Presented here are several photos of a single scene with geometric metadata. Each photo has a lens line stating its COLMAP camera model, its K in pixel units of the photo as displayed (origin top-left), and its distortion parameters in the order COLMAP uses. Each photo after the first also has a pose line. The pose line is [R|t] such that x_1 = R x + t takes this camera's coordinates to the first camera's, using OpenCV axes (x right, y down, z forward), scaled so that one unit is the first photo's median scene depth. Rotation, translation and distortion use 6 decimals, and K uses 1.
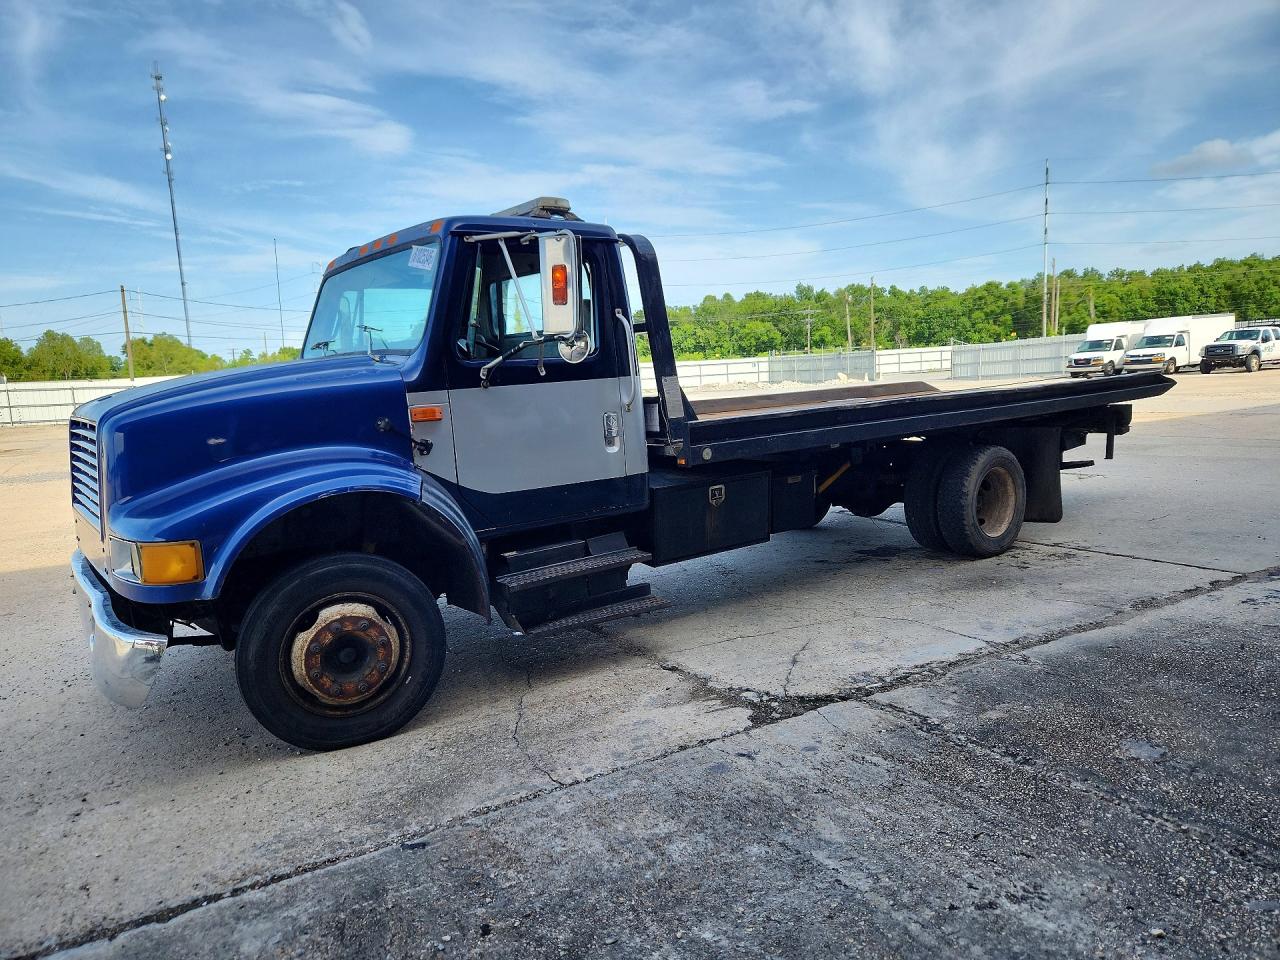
lens RADIAL K [[867.0, 0, 616.9], [0, 867.0, 486.3], [0, 0, 1]] dist [0.068458, -0.049393]
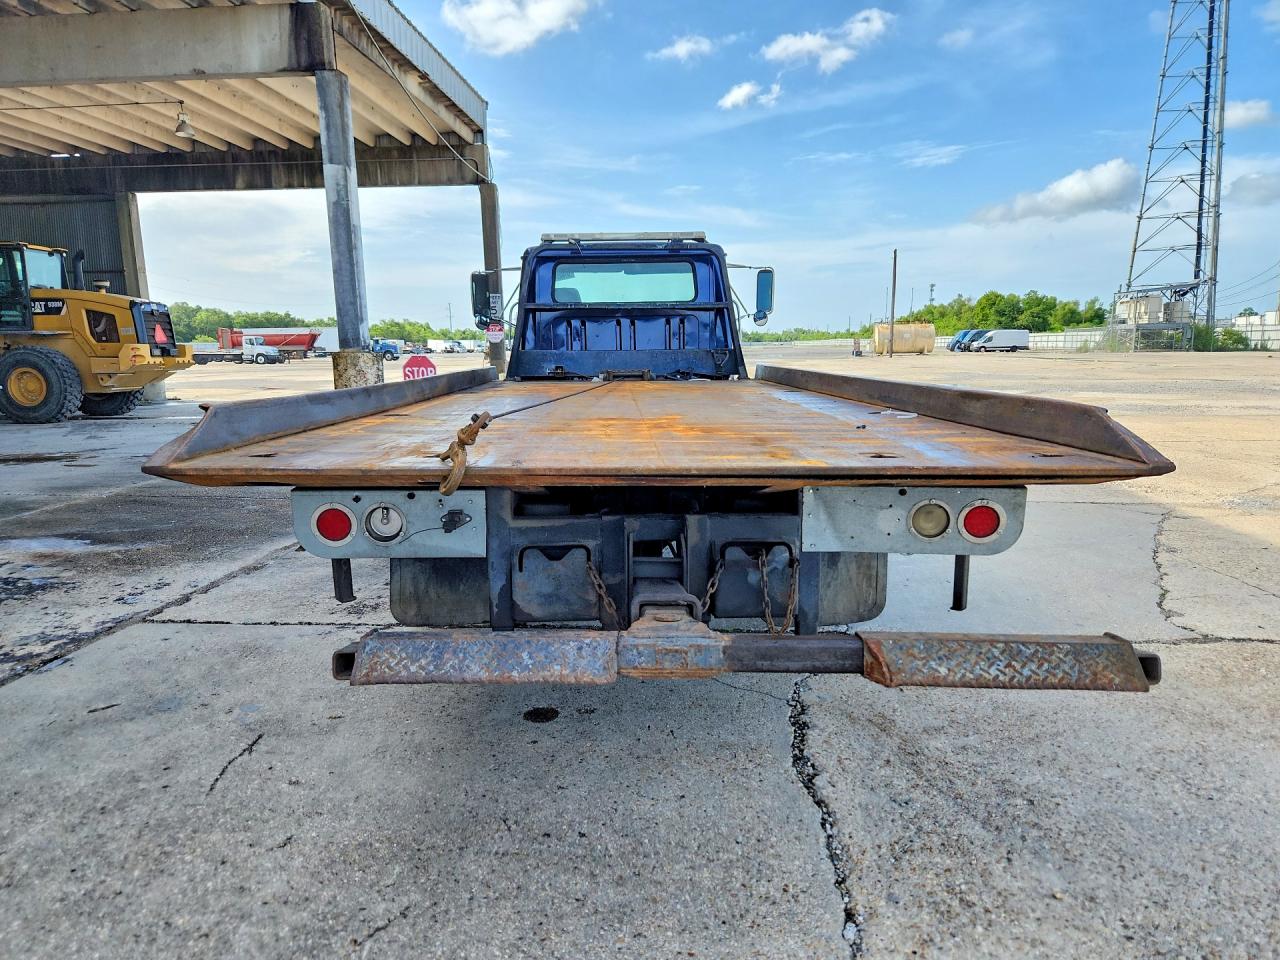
lens RADIAL K [[863.9, 0, 637.9], [0, 863.9, 496.6], [0, 0, 1]] dist [0.063171, -0.052279]
pose [[-0.570495, 0.201031, -0.796318, 1.109020], [-0.066763, 0.955021, 0.288926, -0.281868], [0.818583, 0.217996, -0.531413, 1.842296]]
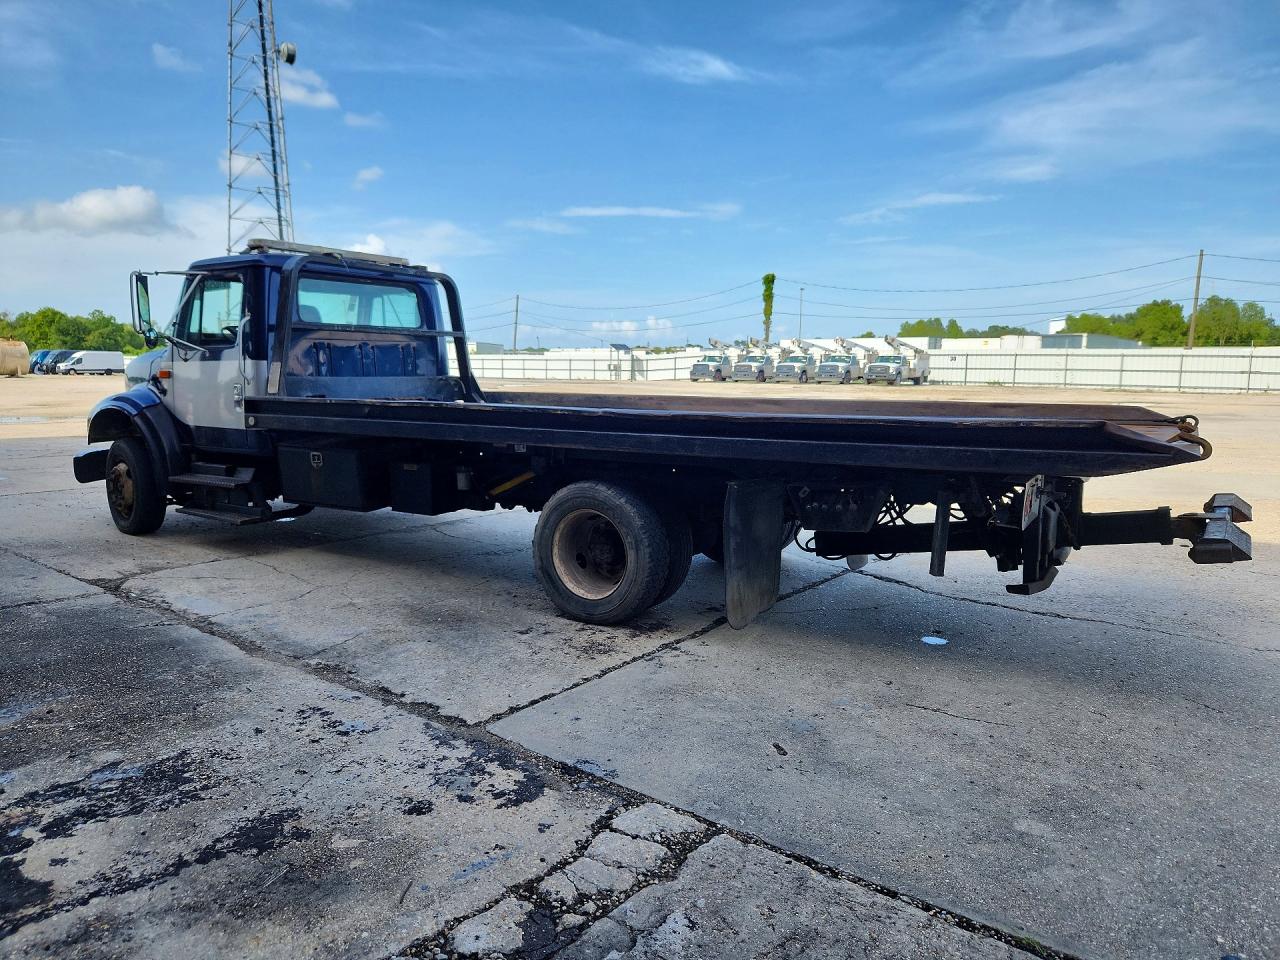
lens RADIAL K [[863.9, 0, 637.9], [0, 863.9, 496.6], [0, 0, 1]] dist [0.063171, -0.052279]
pose [[0.363828, 0.194584, -0.910915, 1.340563], [-0.147097, 0.977668, 0.150092, -0.179625], [0.919778, 0.079386, 0.384325, 0.888876]]
